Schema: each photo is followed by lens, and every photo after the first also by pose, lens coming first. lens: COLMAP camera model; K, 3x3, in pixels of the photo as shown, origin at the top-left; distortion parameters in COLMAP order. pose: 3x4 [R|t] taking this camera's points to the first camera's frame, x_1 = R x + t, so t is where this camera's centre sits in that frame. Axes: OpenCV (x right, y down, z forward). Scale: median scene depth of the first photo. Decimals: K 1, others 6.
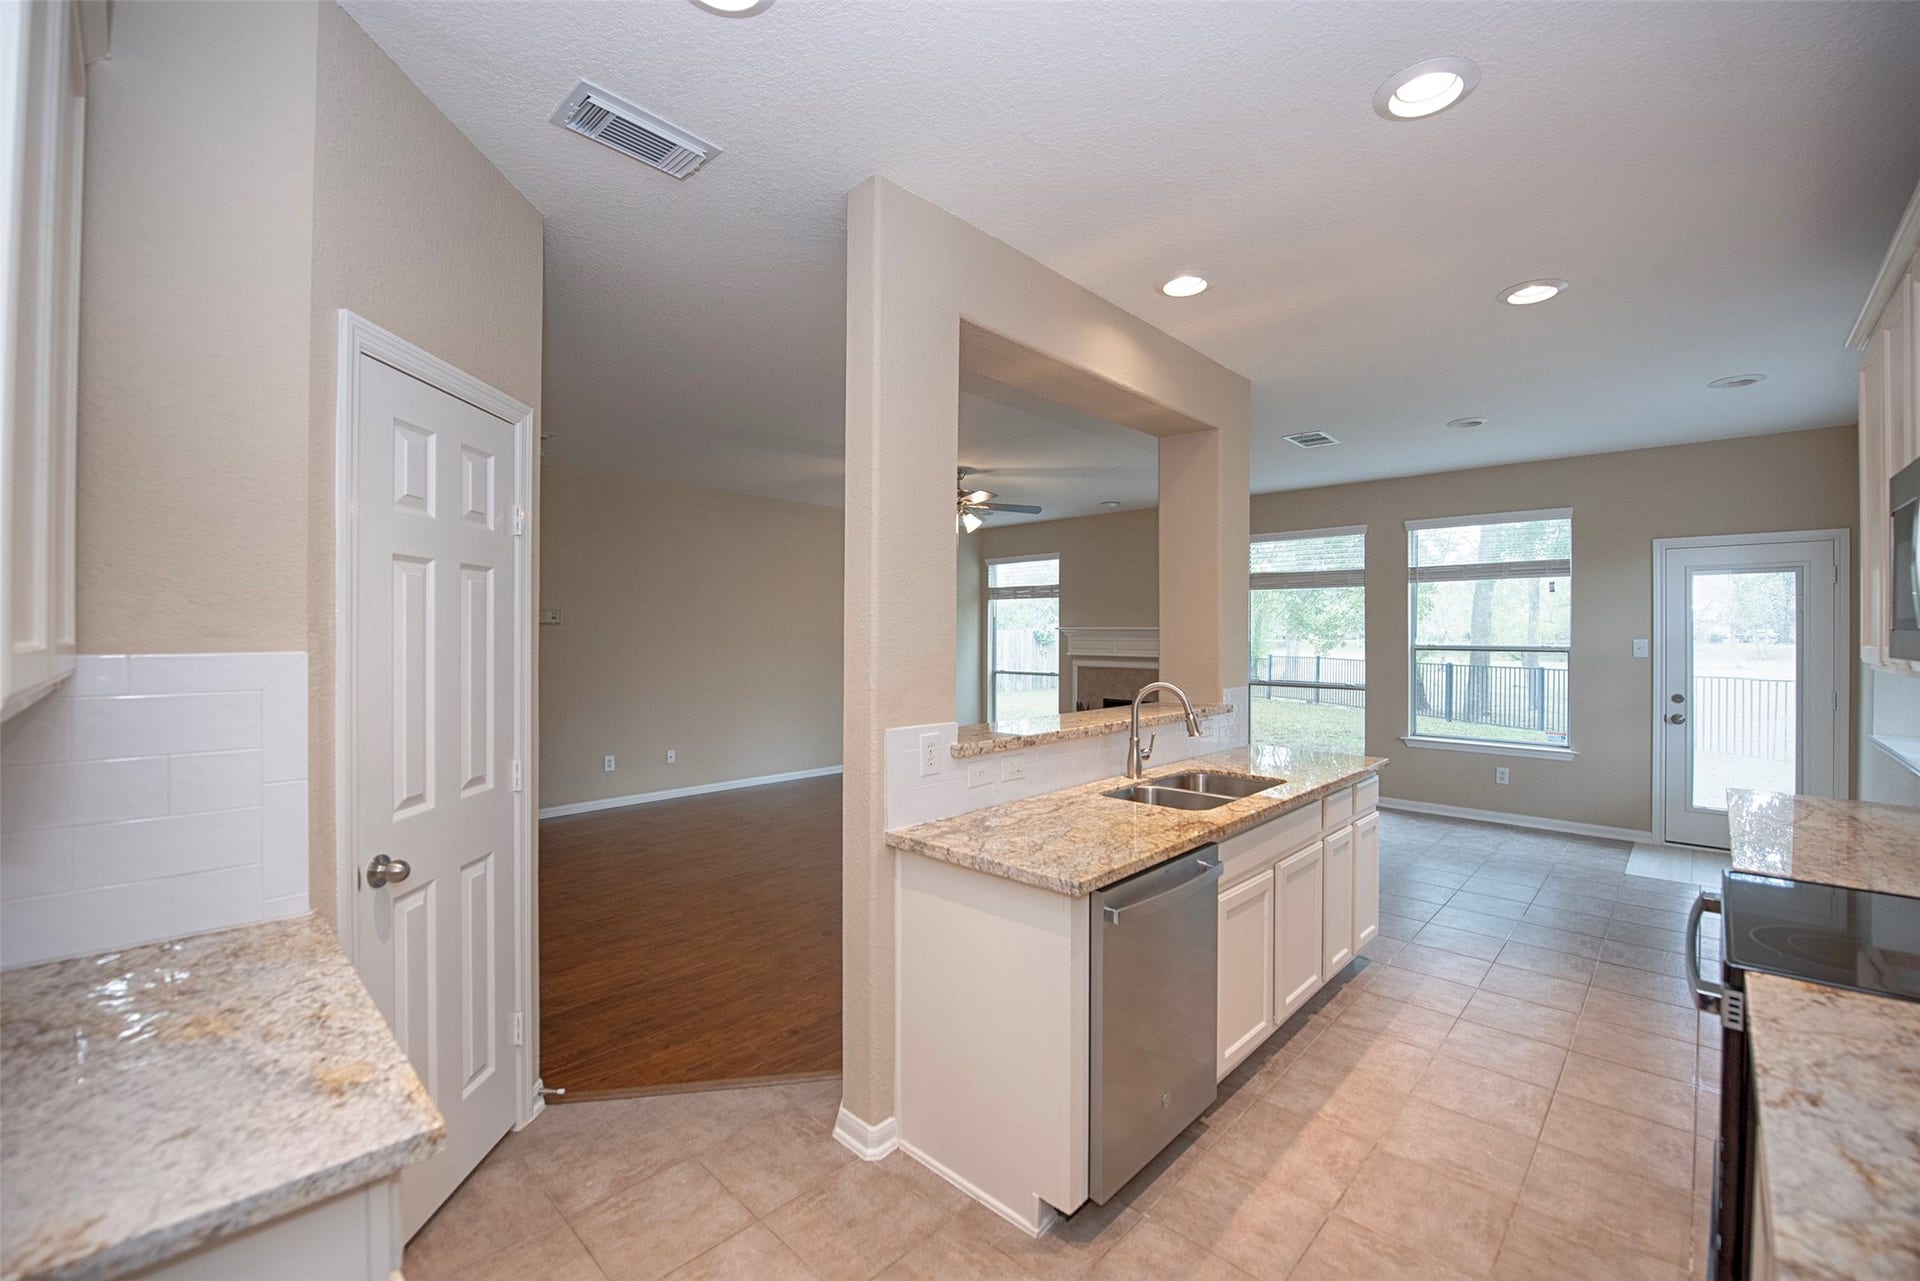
lens RADIAL K [[793.6, 0, 966.5], [0, 793.6, 633.2], [0, 0, 1]] dist [-0.007843, -0.000137]
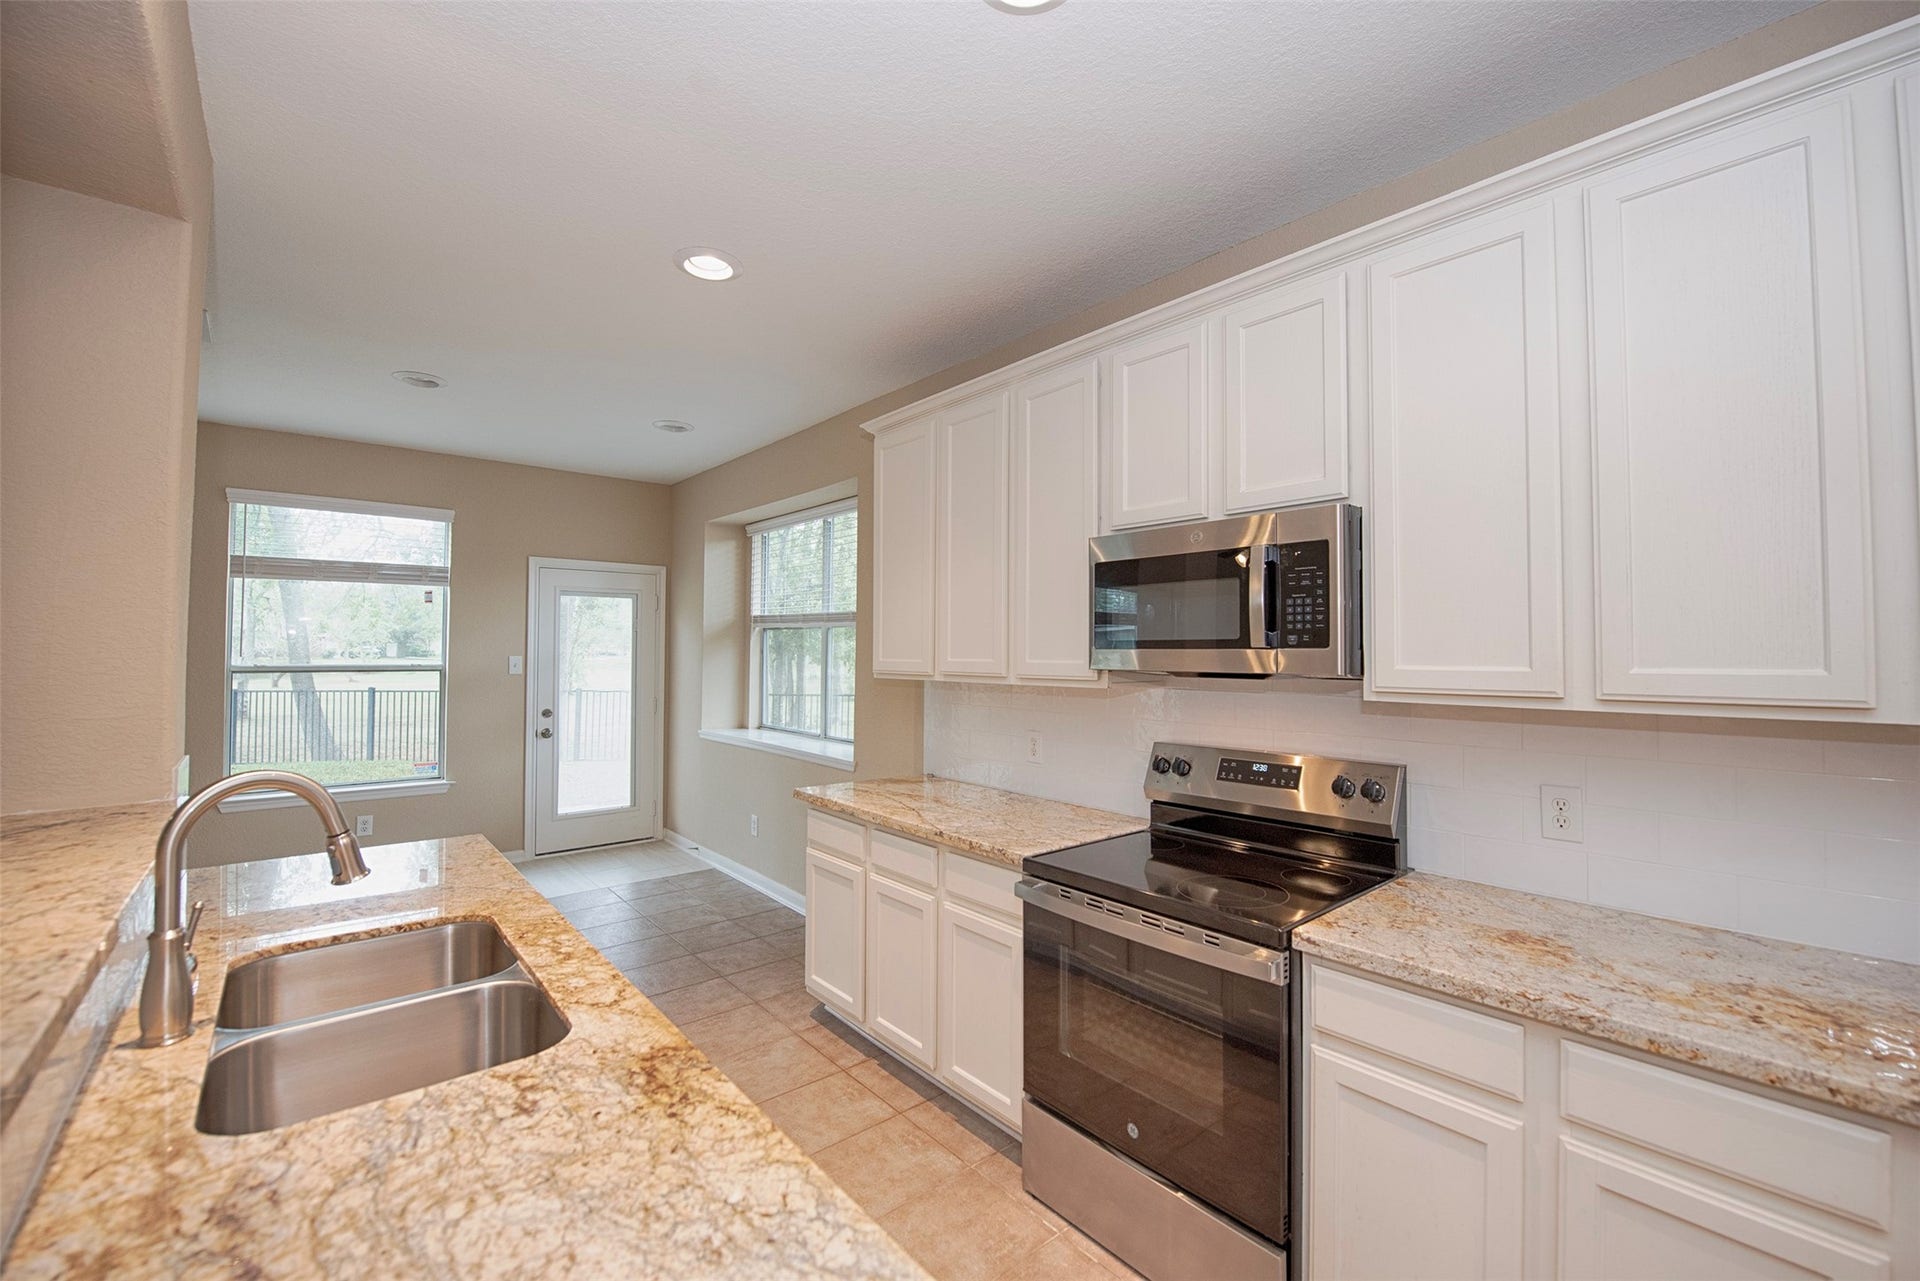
lens RADIAL K [[793.6, 0, 967.3], [0, 793.6, 639.6], [0, 0, 1]] dist [-0.007843, -0.000137]
pose [[0.110438, 0.014357, 0.993779, -0.067183], [-0.001941, 0.999897, -0.014229, -0.000102], [-0.993881, -0.000357, 0.110454, 0.331855]]
